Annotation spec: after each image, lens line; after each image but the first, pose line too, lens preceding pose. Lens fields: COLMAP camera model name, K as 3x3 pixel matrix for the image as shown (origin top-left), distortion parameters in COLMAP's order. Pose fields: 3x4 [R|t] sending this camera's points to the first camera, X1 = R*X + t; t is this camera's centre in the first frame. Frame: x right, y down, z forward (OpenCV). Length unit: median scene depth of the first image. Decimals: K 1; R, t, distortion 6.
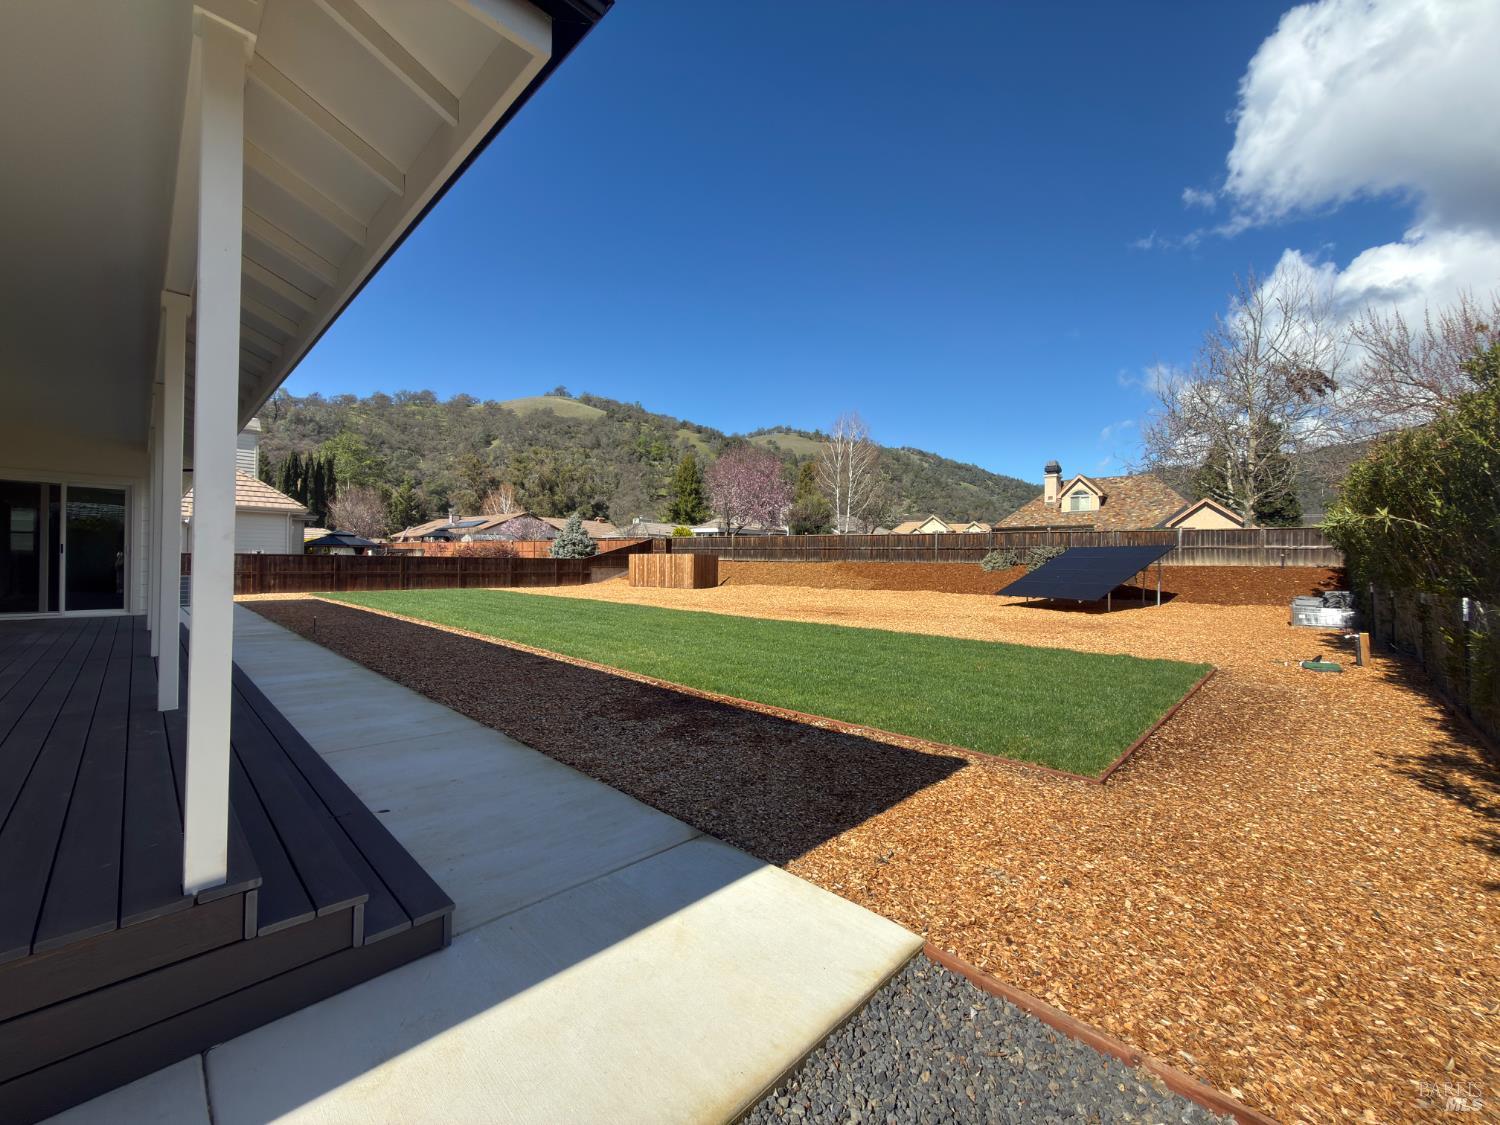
lens RADIAL K [[601.2, 0, 746.2], [0, 601.2, 549.2], [0, 0, 1]] dist [0.000402, 0.000591]
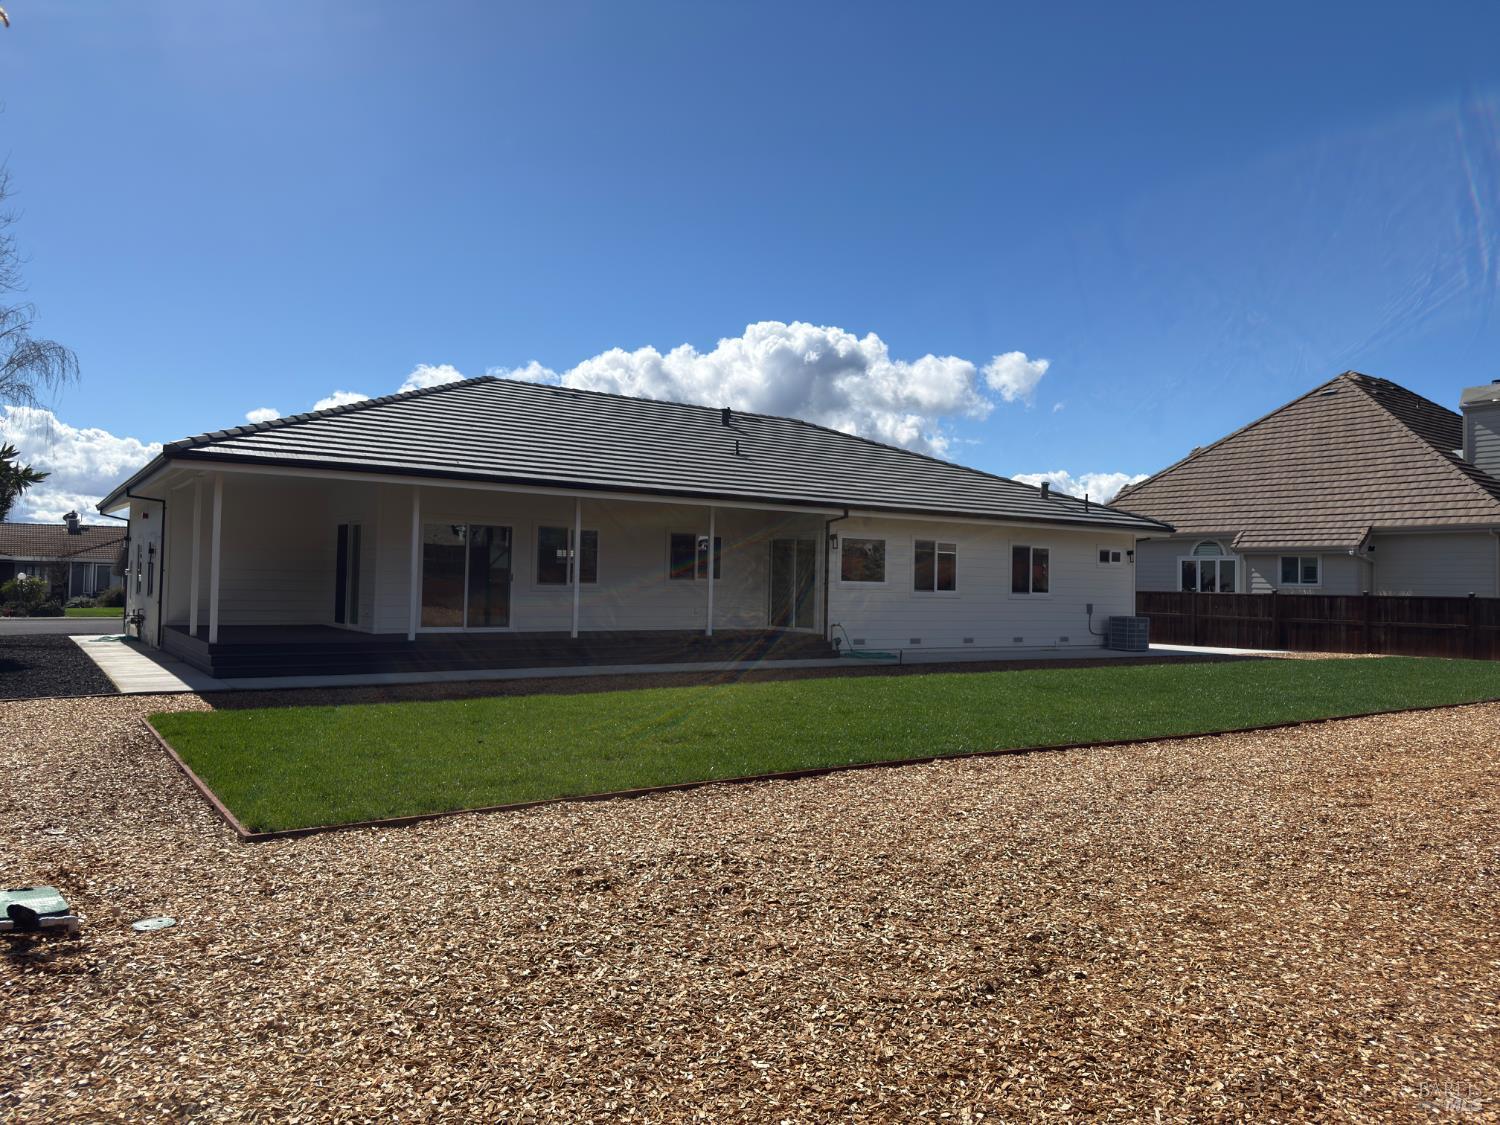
lens RADIAL K [[1056.0, 0, 750.0], [0, 1056.0, 562.5], [0, 0, 1]] dist [0.037008, -0.002586]
pose [[-0.191592, -0.040056, -0.980657, 0.438638], [-0.000653, 0.999172, -0.040685, 0.018706], [0.981474, -0.007155, -0.191460, 0.519347]]
